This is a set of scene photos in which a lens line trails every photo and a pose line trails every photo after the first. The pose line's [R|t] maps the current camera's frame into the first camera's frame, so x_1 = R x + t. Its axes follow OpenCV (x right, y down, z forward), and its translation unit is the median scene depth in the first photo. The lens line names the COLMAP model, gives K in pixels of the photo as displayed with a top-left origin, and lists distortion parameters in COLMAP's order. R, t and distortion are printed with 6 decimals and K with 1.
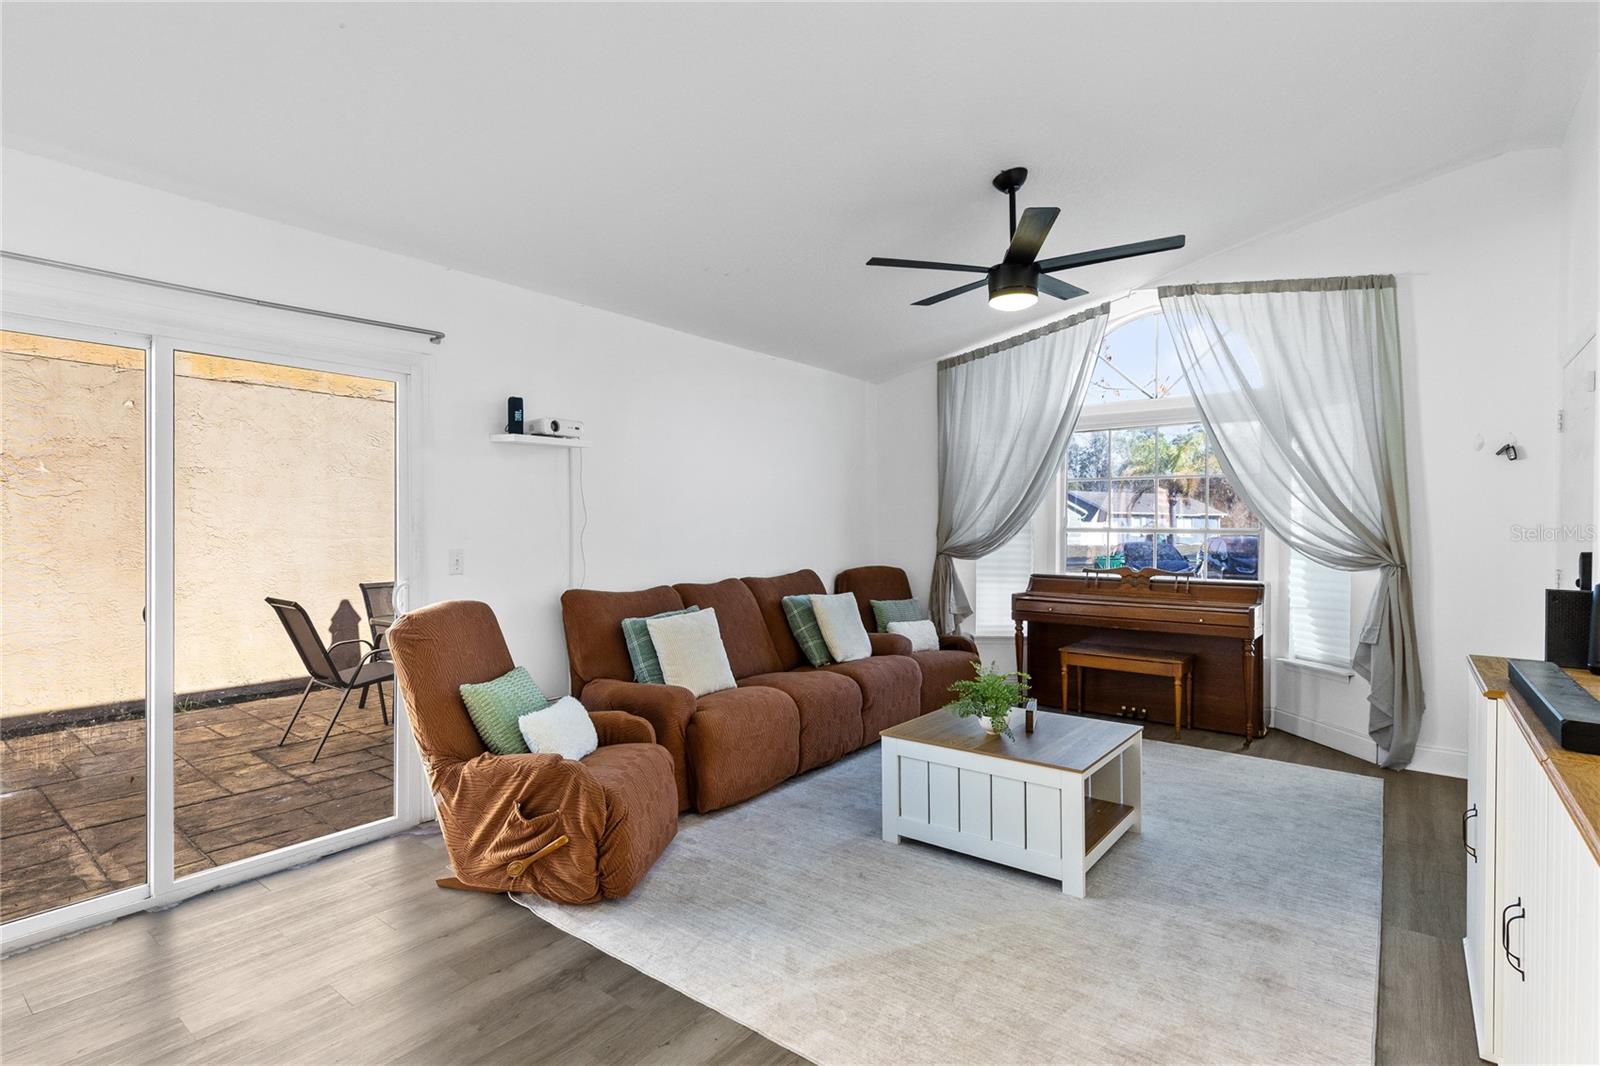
lens RADIAL K [[780.7, 0, 742.7], [0, 780.7, 528.4], [0, 0, 1]] dist [0.002290, 0.001251]
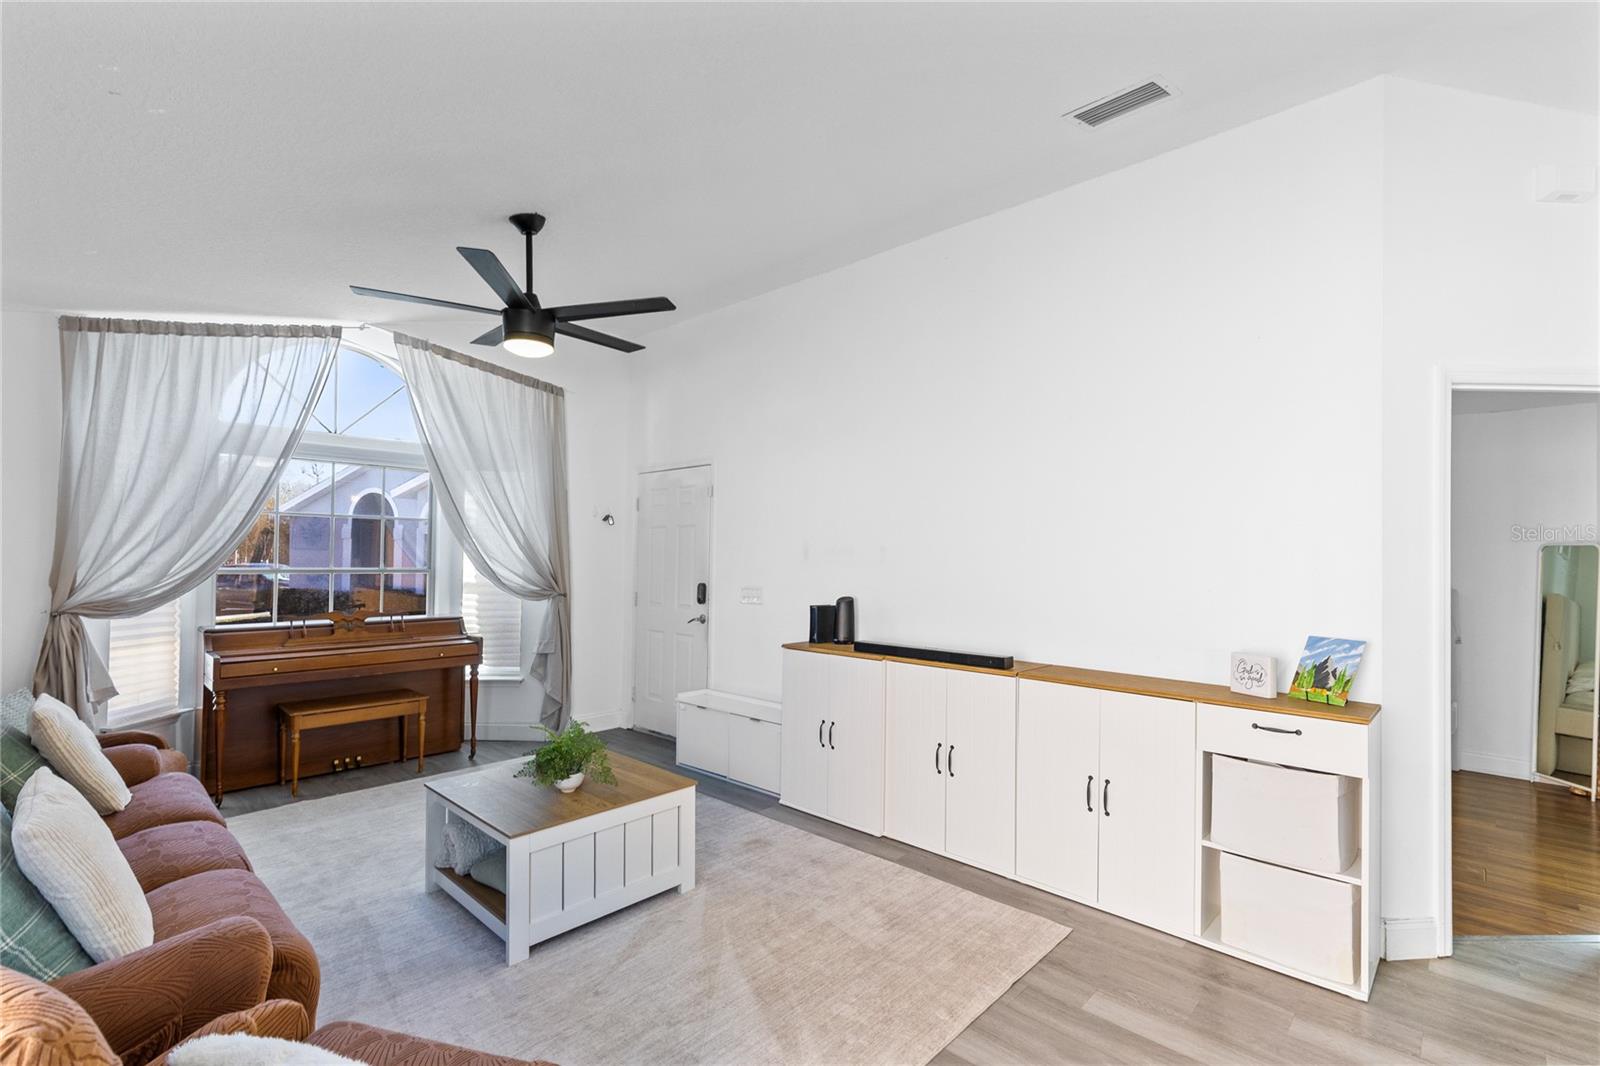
lens RADIAL K [[722.1, 0, 801.0], [0, 722.1, 543.6], [0, 0, 1]] dist [0.005611, 0.000504]
pose [[0.056935, 0.014740, 0.998269, -0.410550], [-0.005356, 0.999881, -0.014459, -0.026296], [-0.998364, -0.004524, 0.057007, 0.468742]]
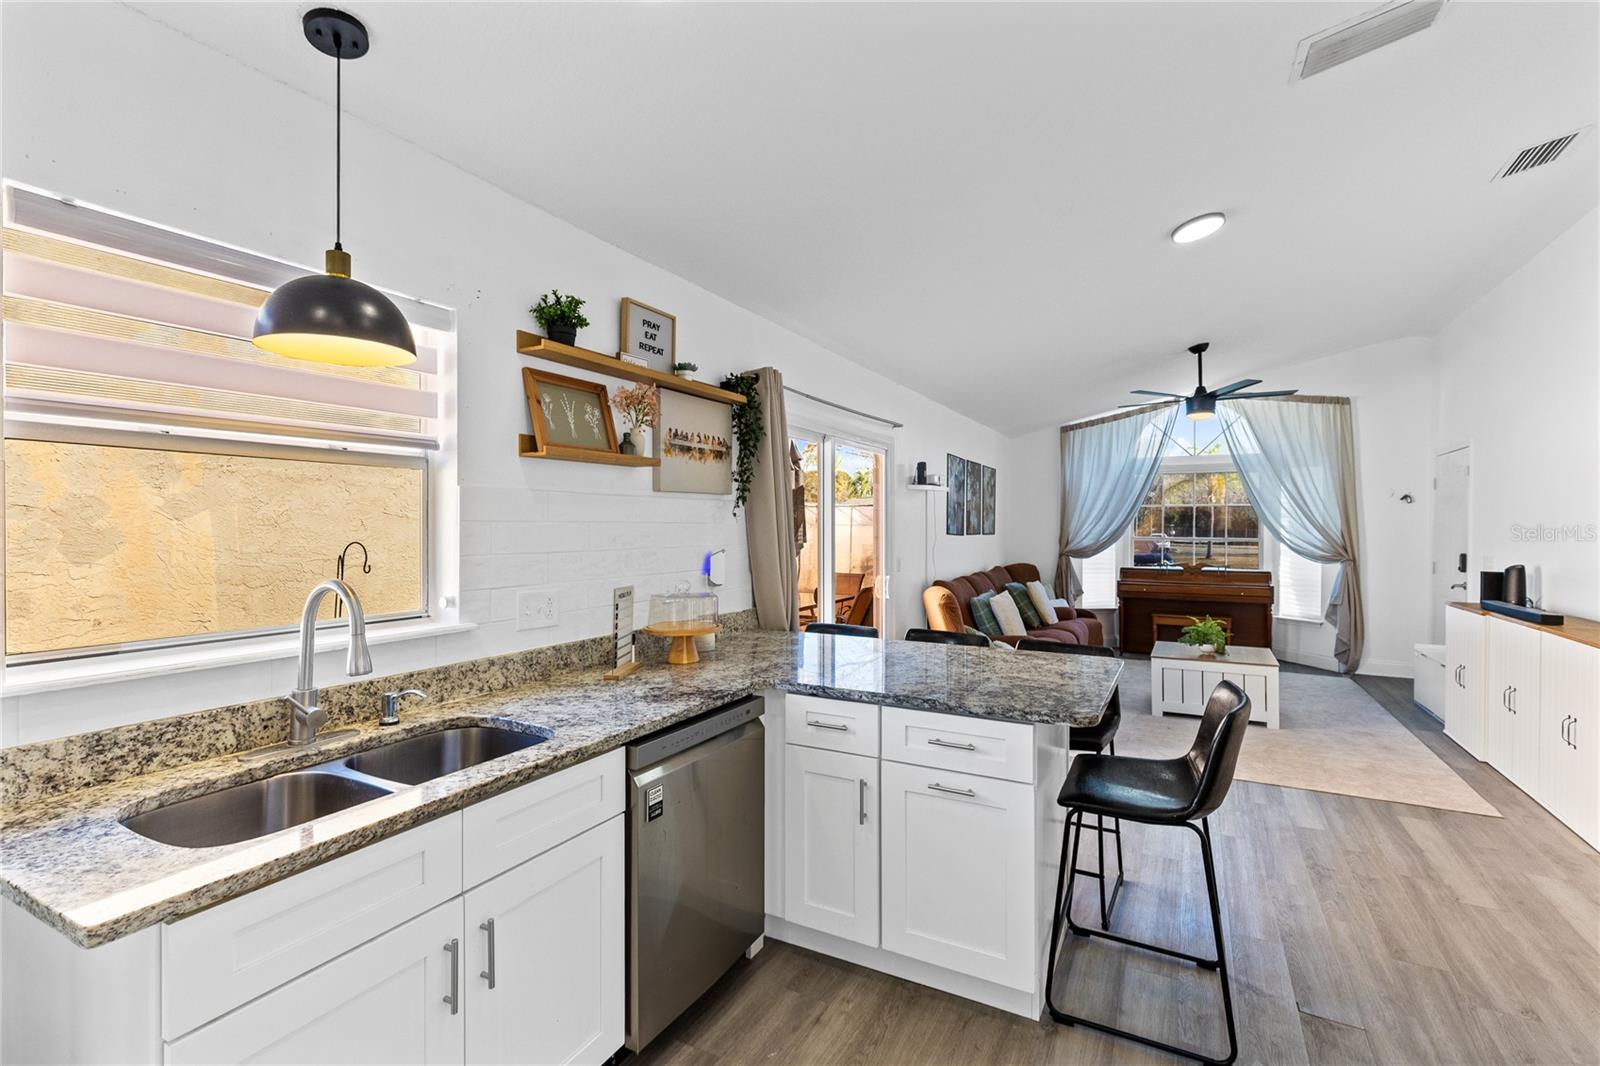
lens RADIAL K [[722.1, 0, 804.2], [0, 722.1, 528.2], [0, 0, 1]] dist [0.005611, 0.000504]
pose [[0.977994, -0.000898, 0.208630, -0.689633], [0.000813, 1.000000, 0.000493, -0.026042], [-0.208630, -0.000313, 0.977995, -0.338583]]
